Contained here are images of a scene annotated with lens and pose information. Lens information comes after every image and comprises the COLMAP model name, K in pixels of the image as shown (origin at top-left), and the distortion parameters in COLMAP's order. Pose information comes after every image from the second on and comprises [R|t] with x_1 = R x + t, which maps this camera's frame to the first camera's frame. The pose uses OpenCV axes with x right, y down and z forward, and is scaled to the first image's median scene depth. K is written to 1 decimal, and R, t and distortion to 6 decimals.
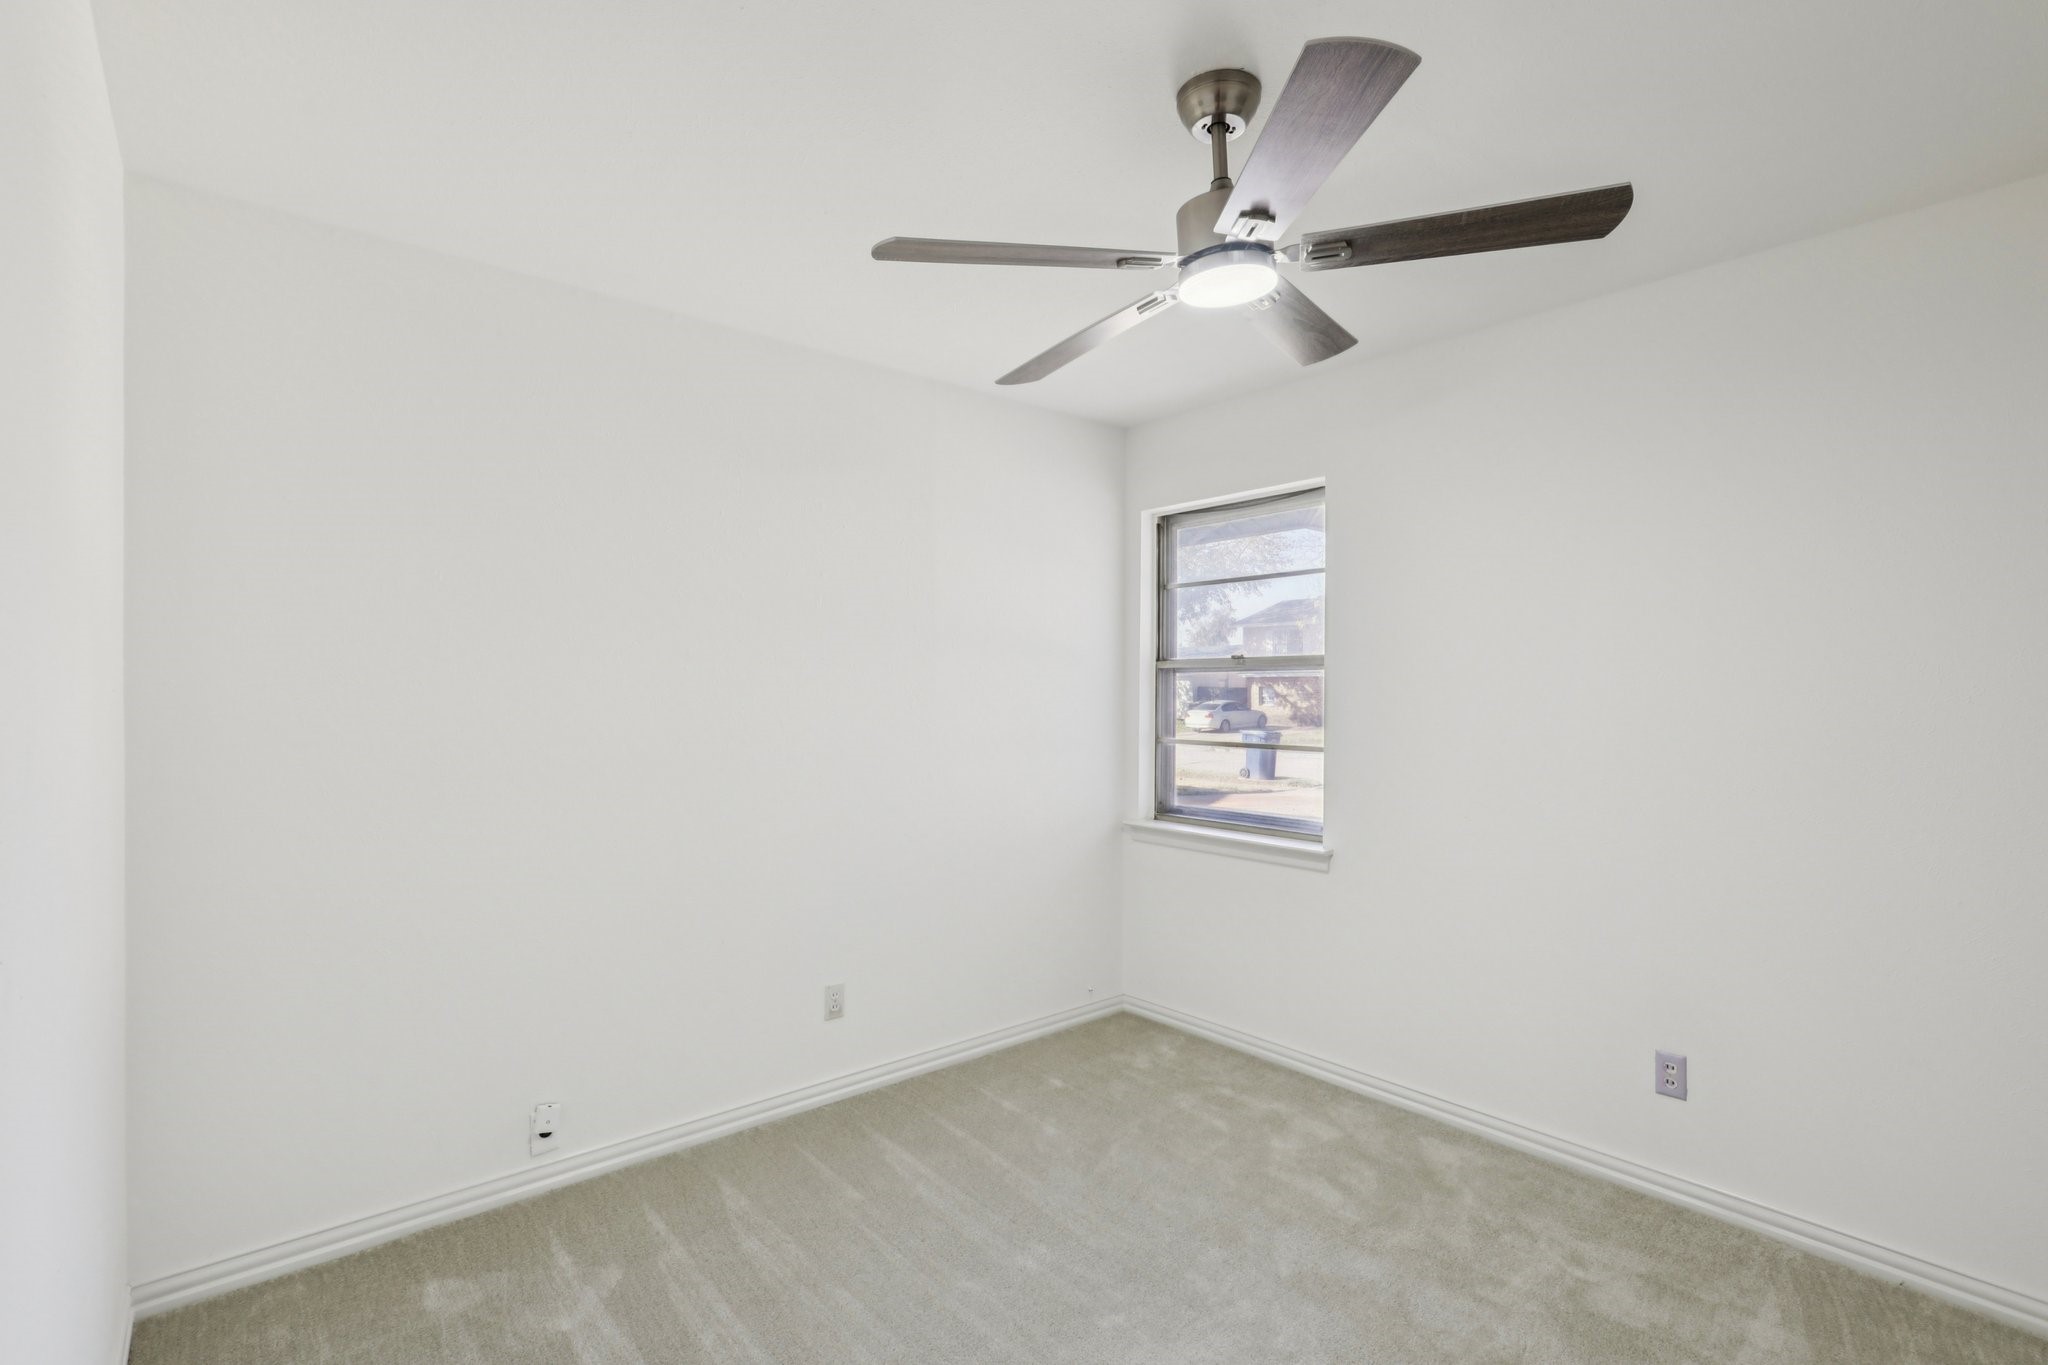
lens RADIAL K [[942.3, 0, 1027.3], [0, 942.3, 697.6], [0, 0, 1]] dist [-0.003181, -0.000275]
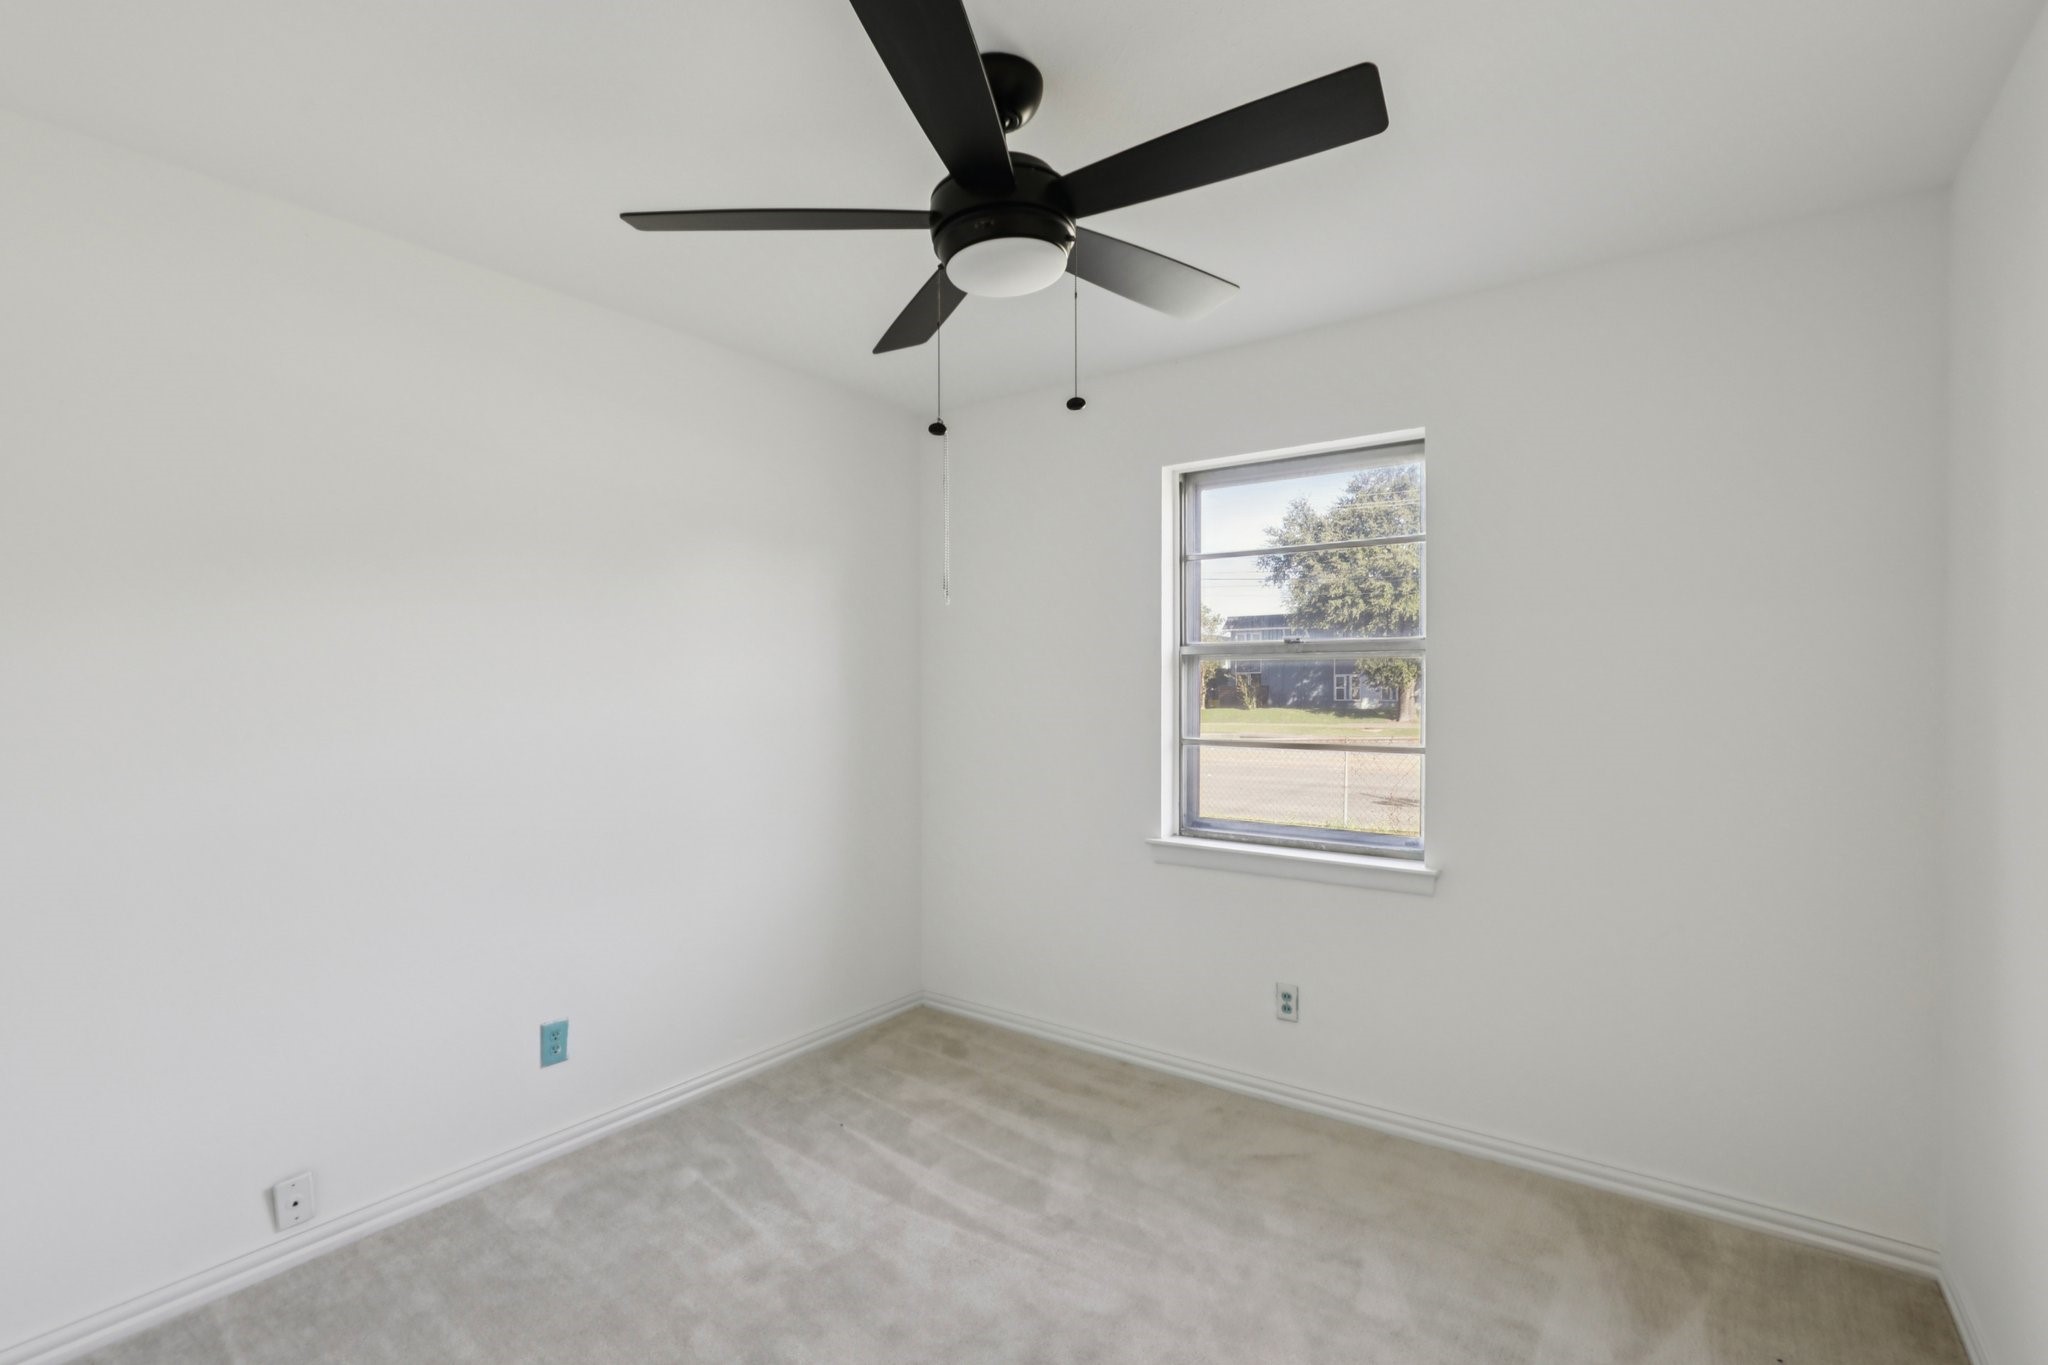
lens RADIAL K [[940.9, 0, 1026.5], [0, 940.9, 686.9], [0, 0, 1]] dist [-0.007175, 0.004163]
pose [[0.974622, -0.005194, 0.223797, -0.185387], [0.005701, 0.999982, -0.001622, -0.002157], [-0.223785, 0.002857, 0.974634, 0.215385]]
